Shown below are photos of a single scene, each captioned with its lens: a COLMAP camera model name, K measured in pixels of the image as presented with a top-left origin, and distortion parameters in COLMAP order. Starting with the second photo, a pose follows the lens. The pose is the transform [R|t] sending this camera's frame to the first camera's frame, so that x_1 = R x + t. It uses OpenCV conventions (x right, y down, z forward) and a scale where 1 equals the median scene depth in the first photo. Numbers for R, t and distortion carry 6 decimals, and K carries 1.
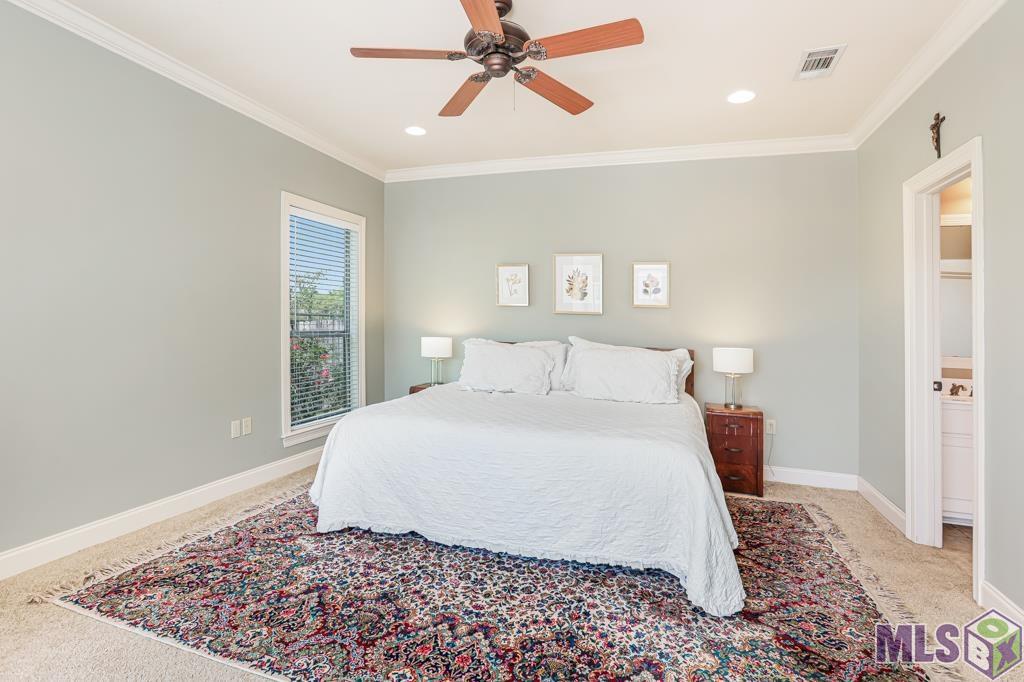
lens RADIAL K [[503.1, 0, 521.1], [0, 503.1, 319.8], [0, 0, 1]] dist [-0.037965, 0.014253]
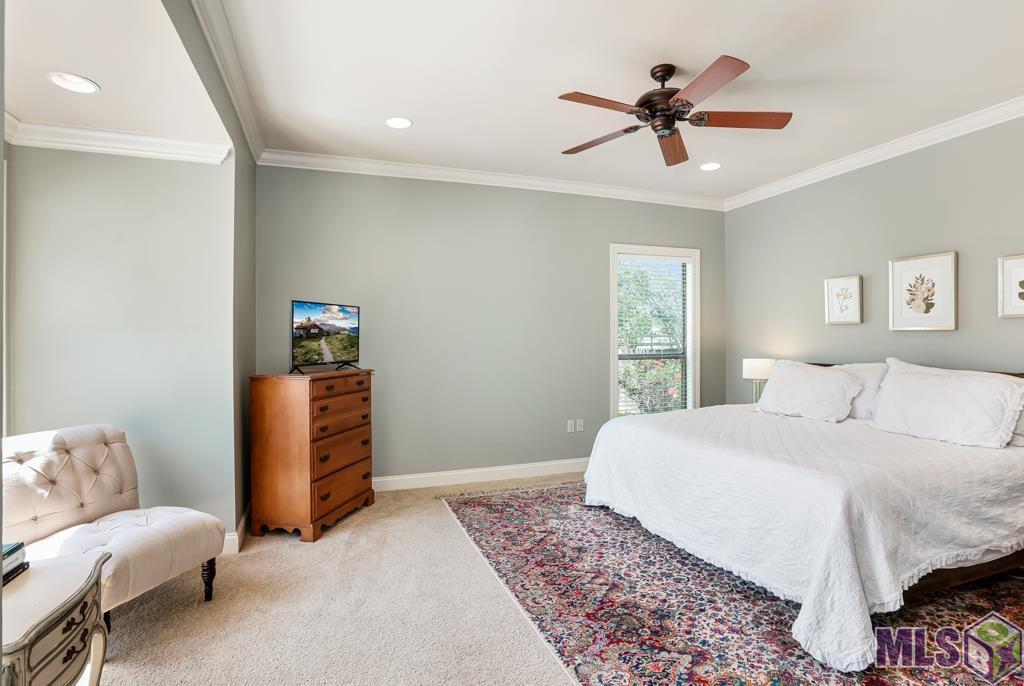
lens RADIAL K [[503.1, 0, 519.3], [0, 503.1, 339.5], [0, 0, 1]] dist [-0.037965, 0.014253]
pose [[0.649793, -0.028943, -0.759560, 0.600799], [0.024782, 0.999550, -0.016888, 0.001030], [0.759707, -0.007849, 0.650218, -0.013650]]
